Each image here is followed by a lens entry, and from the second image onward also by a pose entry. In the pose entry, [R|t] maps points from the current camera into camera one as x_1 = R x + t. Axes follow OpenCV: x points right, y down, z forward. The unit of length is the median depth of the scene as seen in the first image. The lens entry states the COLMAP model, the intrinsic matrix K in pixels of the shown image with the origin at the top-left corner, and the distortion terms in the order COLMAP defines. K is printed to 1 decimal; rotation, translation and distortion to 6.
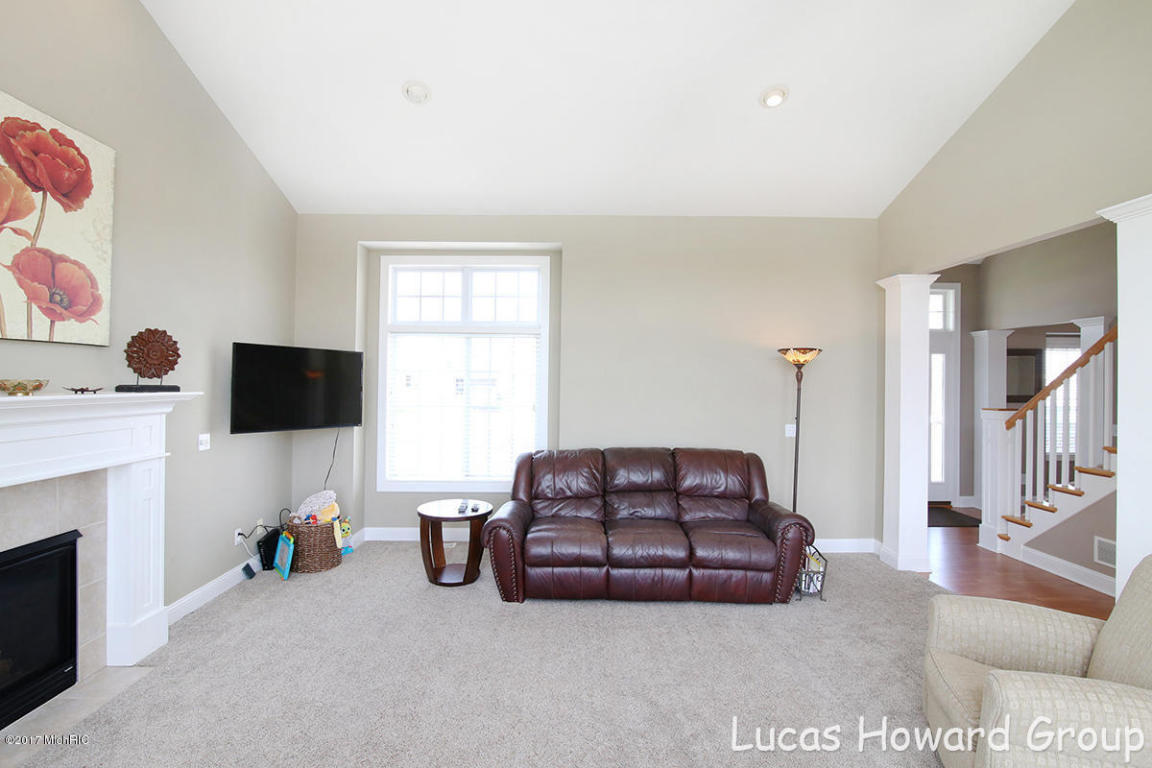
lens RADIAL K [[530.5, 0, 560.1], [0, 530.5, 370.7], [0, 0, 1]] dist [-0.019499, -0.001092]
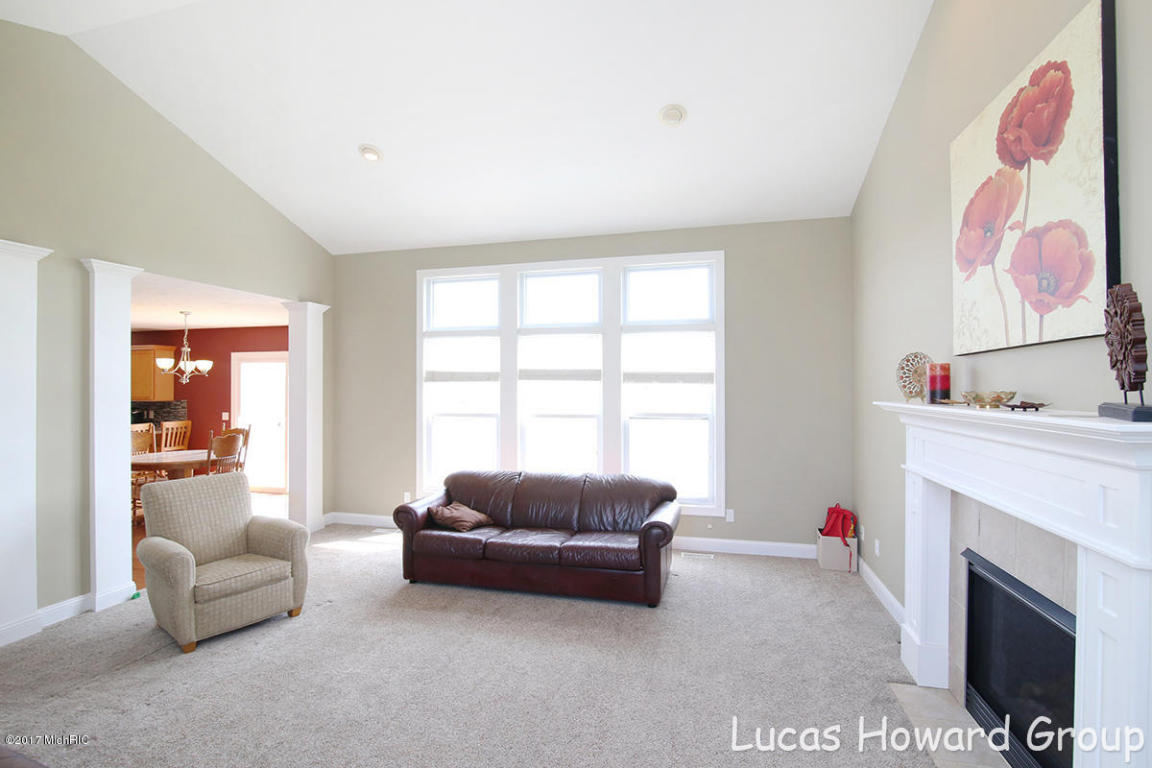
lens RADIAL K [[530.5, 0, 572.0], [0, 530.5, 381.0], [0, 0, 1]] dist [-0.019499, -0.001092]
pose [[-0.974686, 0.000411, 0.223577, -0.430171], [-0.006020, 0.999588, -0.028082, 0.024472], [-0.223497, -0.028717, -0.974282, 1.734433]]
